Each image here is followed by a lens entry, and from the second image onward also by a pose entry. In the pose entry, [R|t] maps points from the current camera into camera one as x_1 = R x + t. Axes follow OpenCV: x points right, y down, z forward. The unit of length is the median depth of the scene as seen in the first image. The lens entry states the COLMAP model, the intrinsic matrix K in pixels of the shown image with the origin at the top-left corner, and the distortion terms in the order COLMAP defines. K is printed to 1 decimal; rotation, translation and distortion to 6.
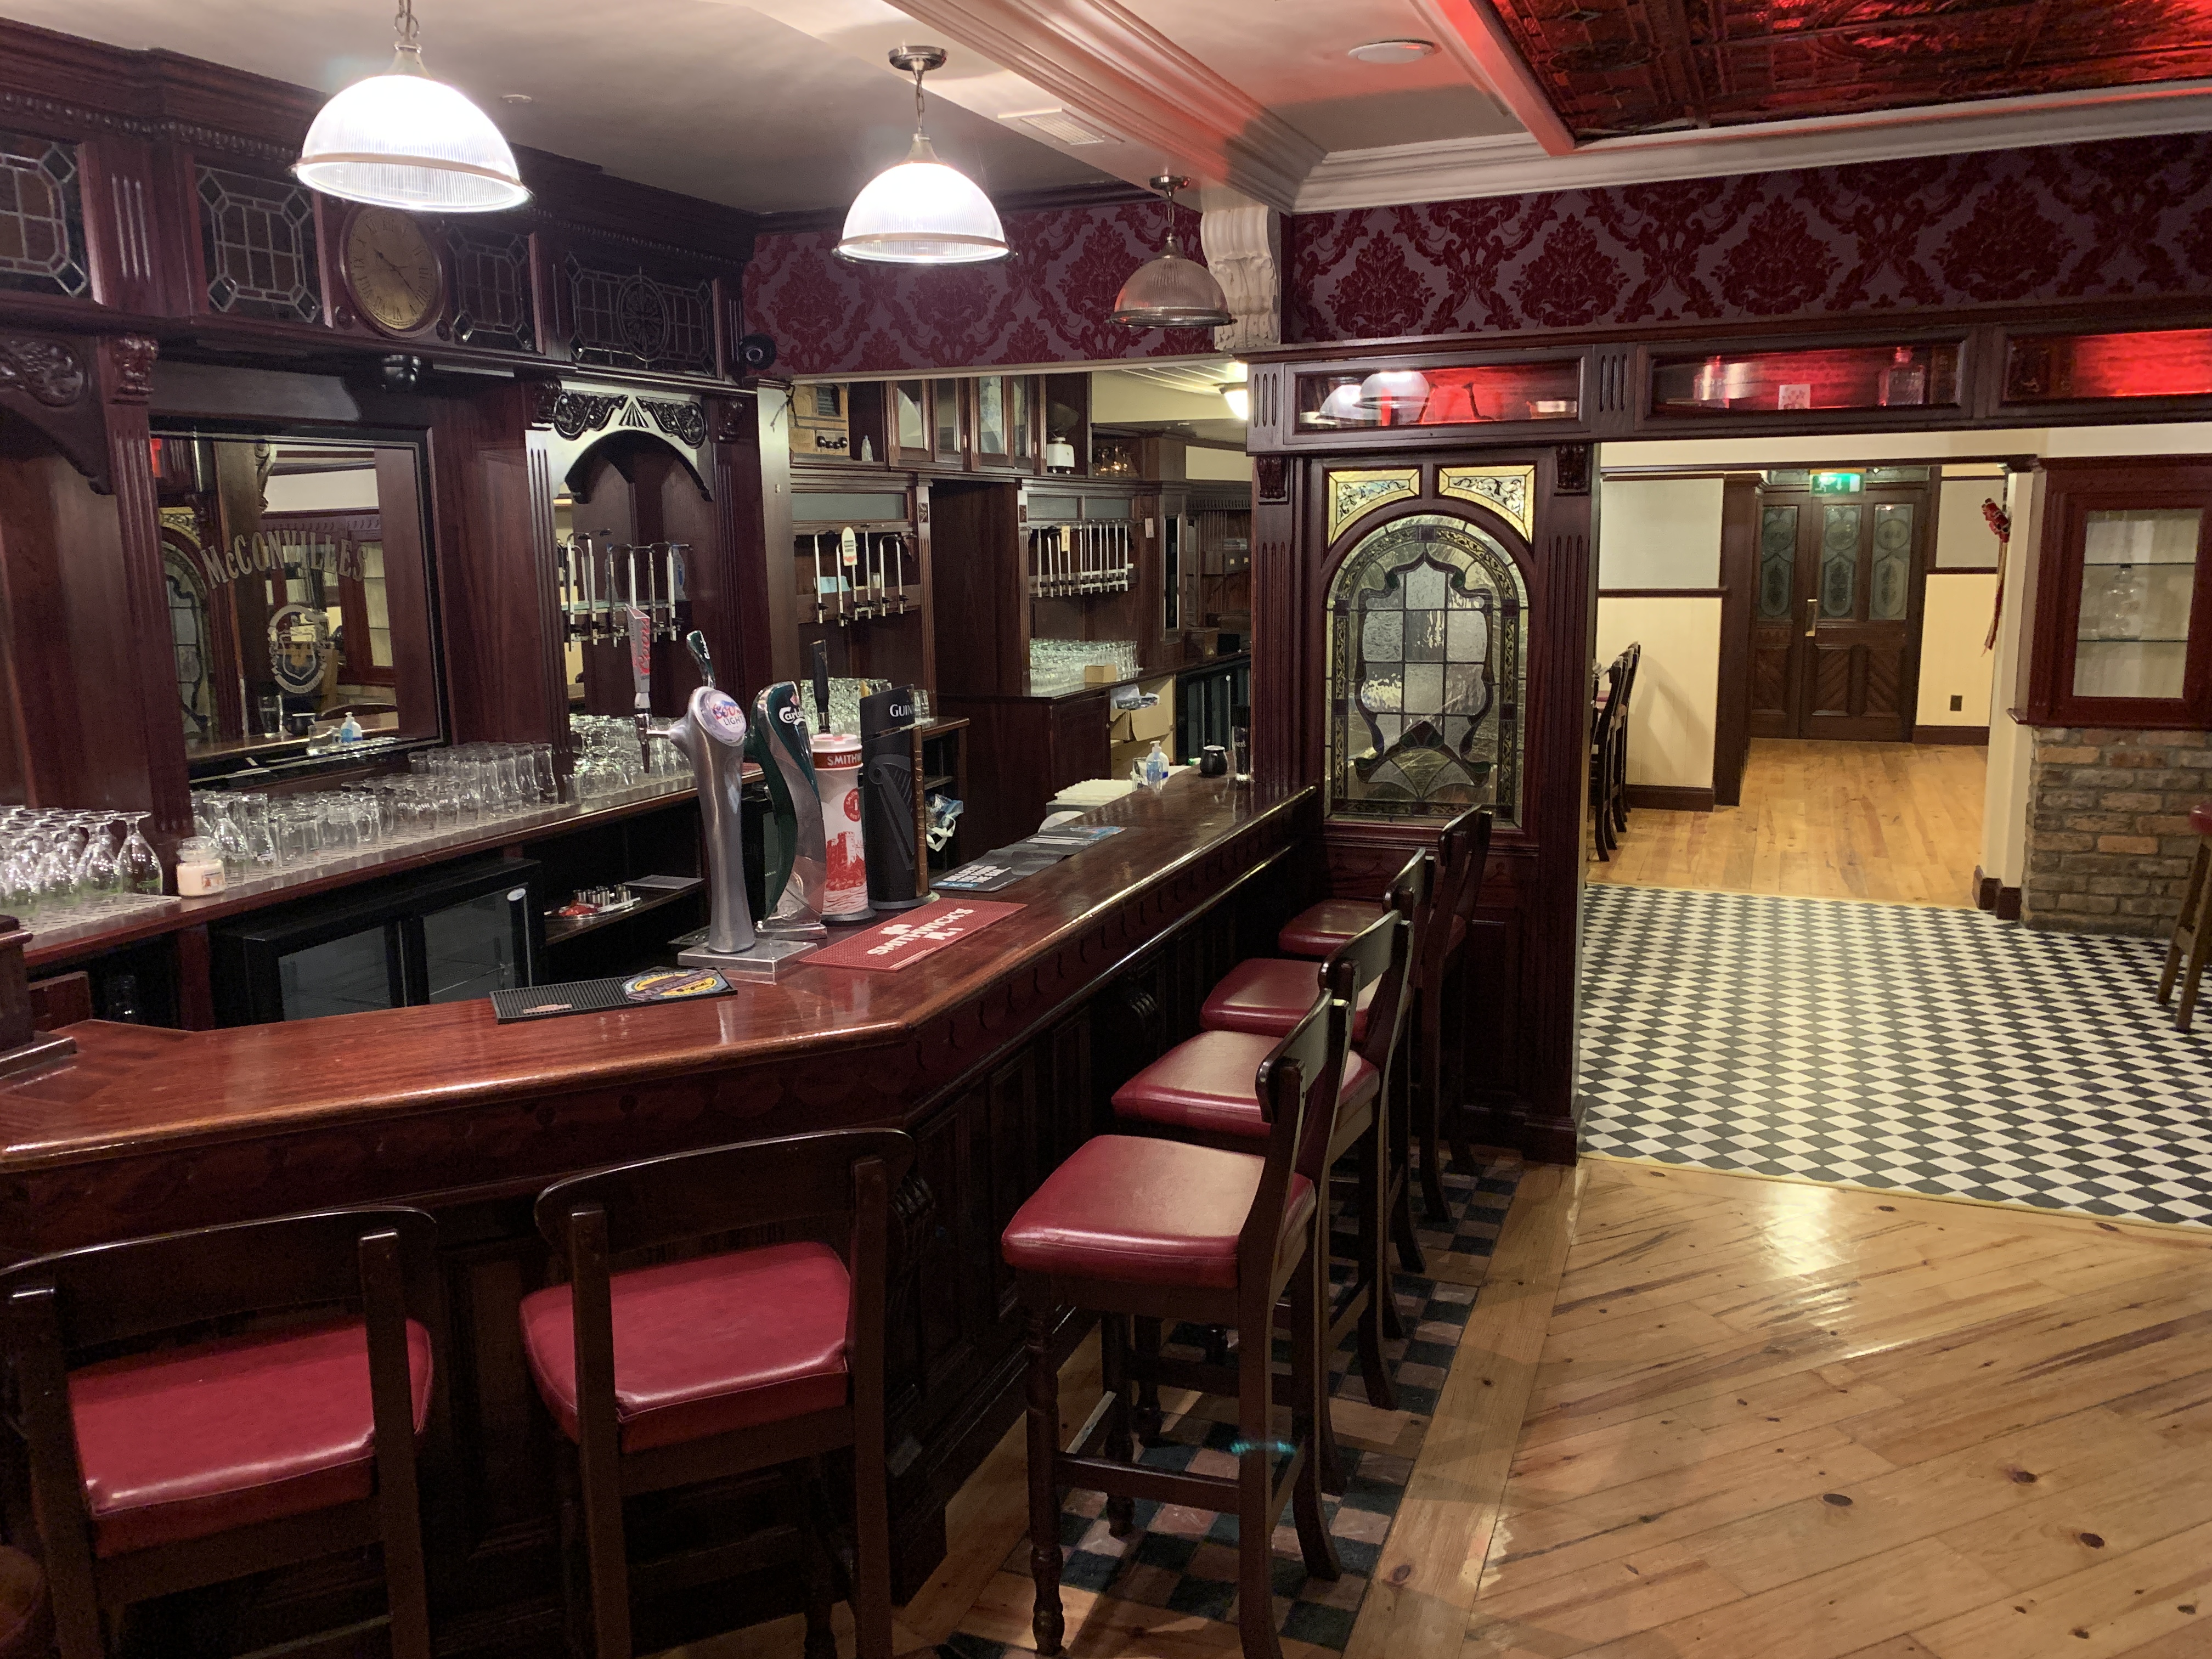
lens RADIAL K [[1692.9, 0, 1106.0], [0, 1692.9, 829.5], [0, 0, 1]] dist [0.027650, -0.003118]
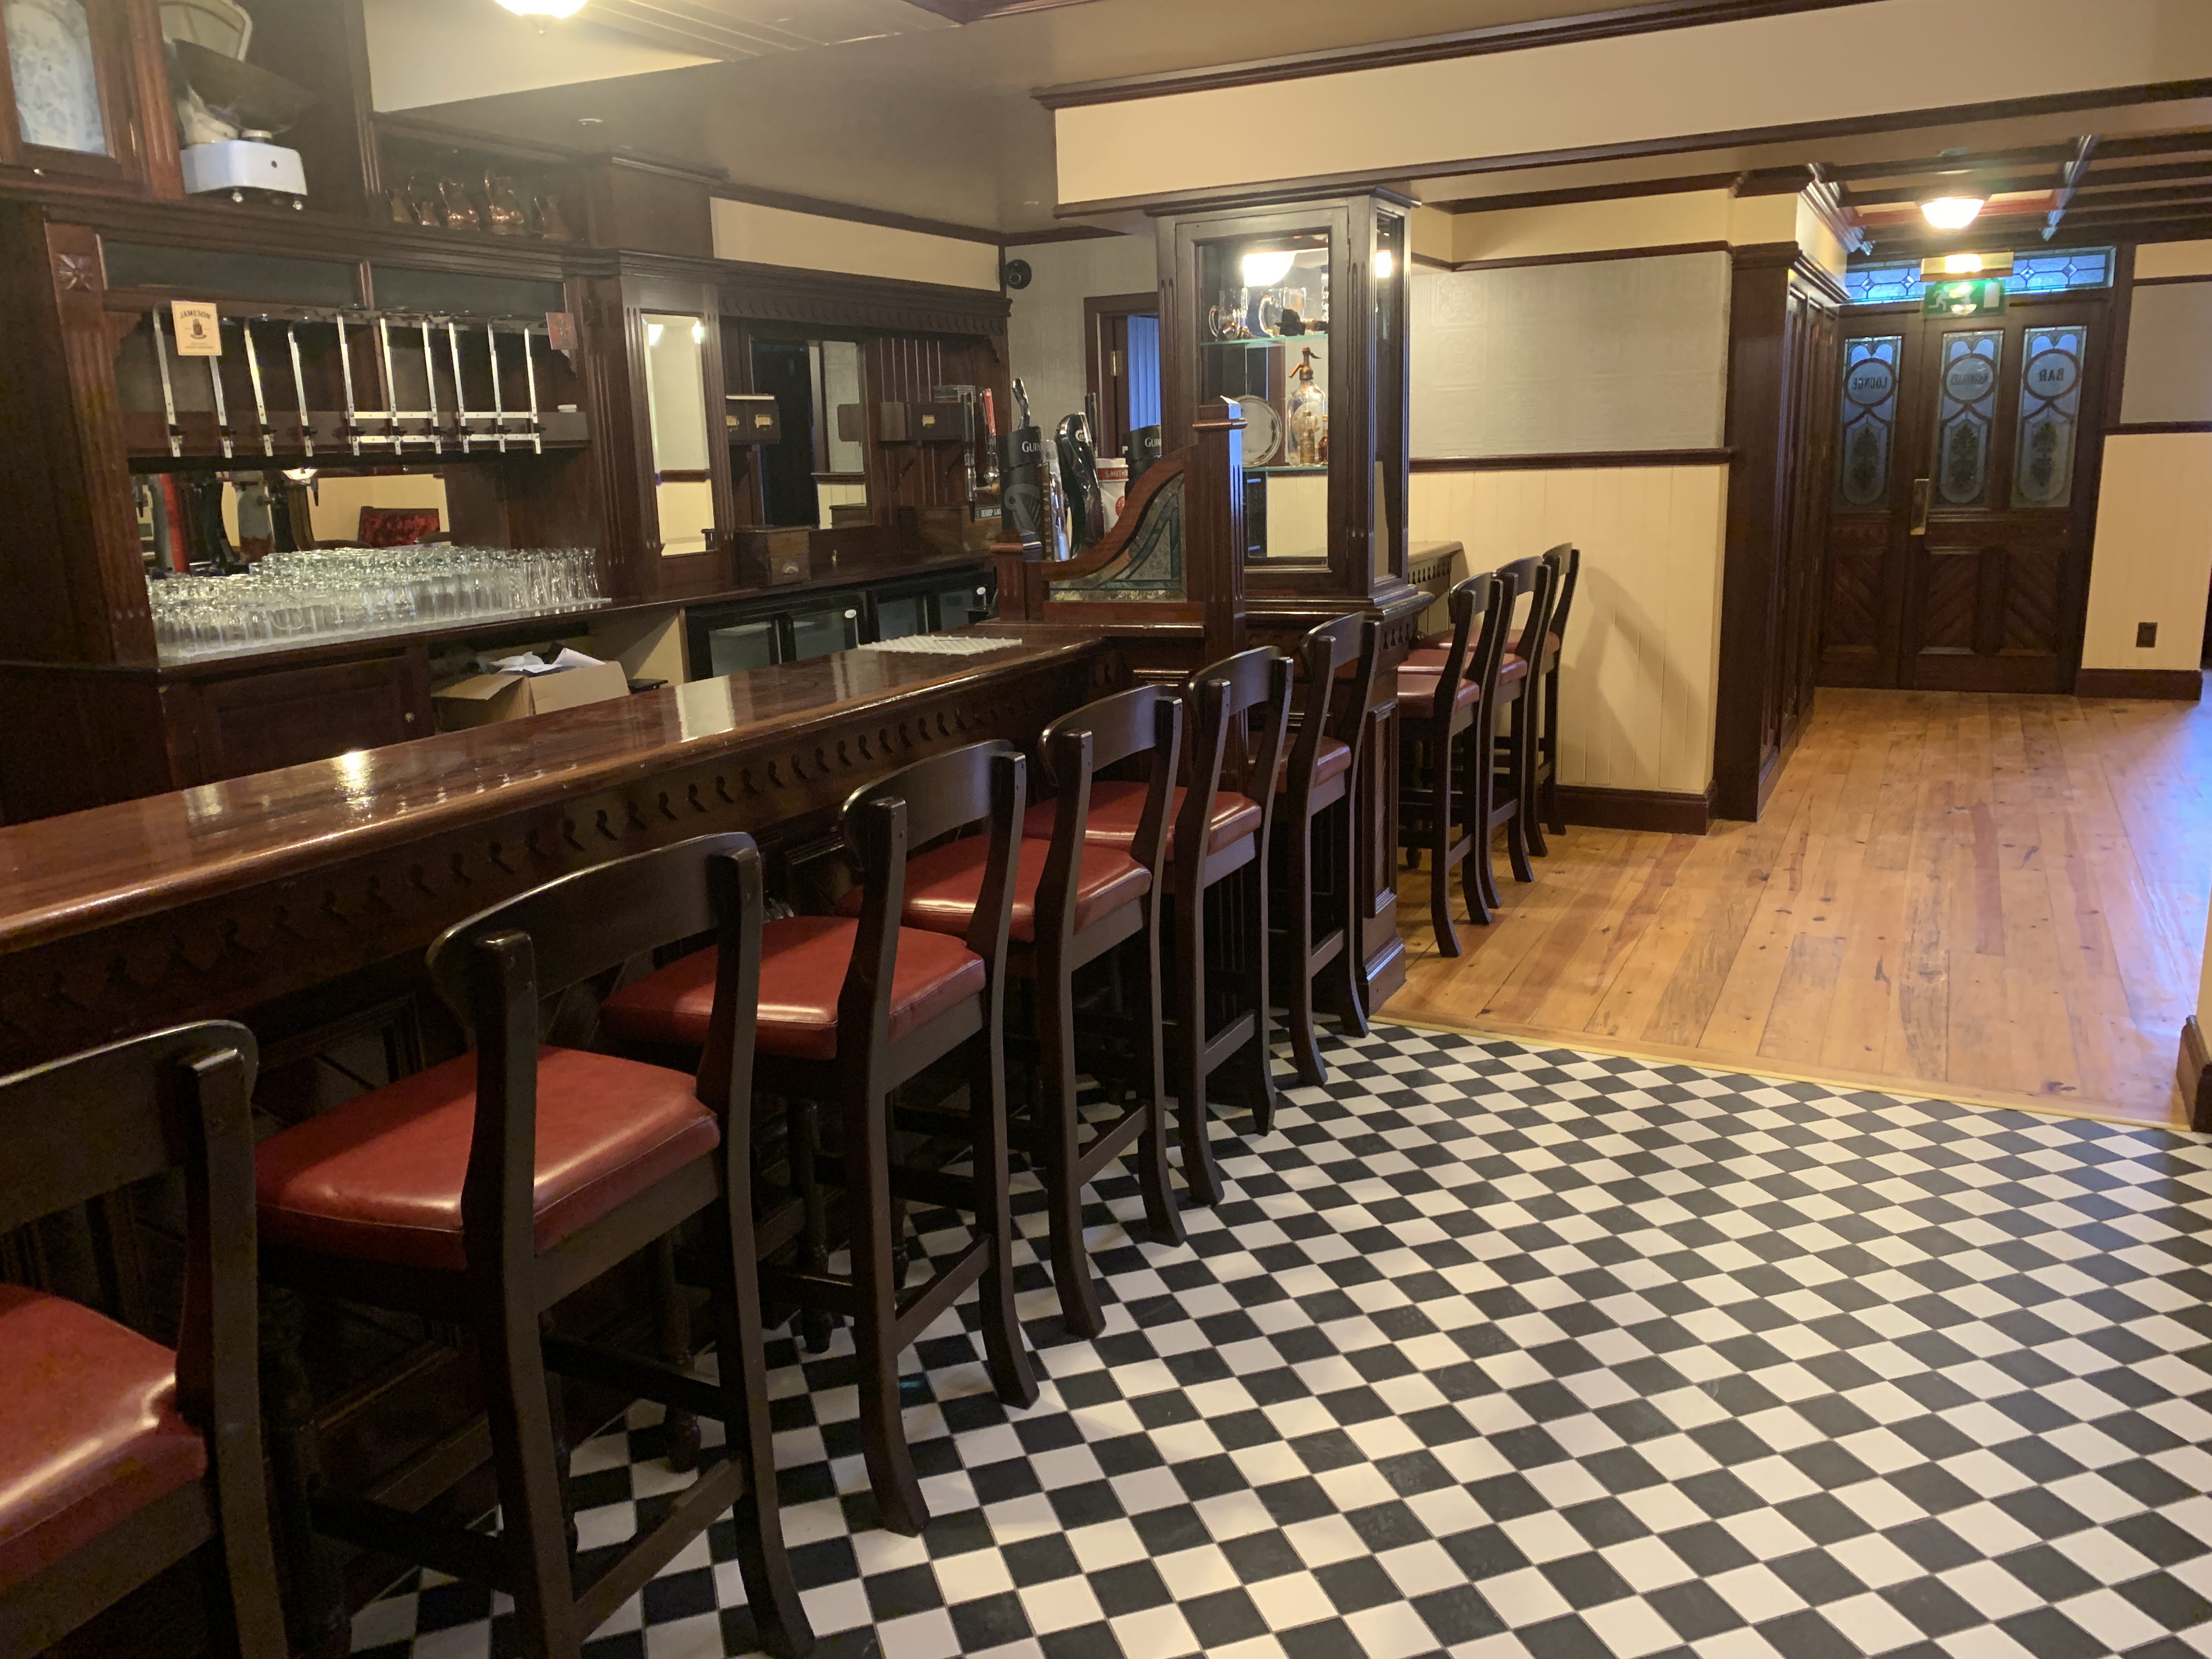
lens RADIAL K [[1692.9, 0, 1106.0], [0, 1692.9, 829.5], [0, 0, 1]] dist [0.027650, -0.003118]
pose [[0.996767, 0.003116, -0.080285, 0.167736], [0.000771, 0.998831, 0.048335, -0.034561], [0.080341, -0.048241, 0.995599, 0.339408]]
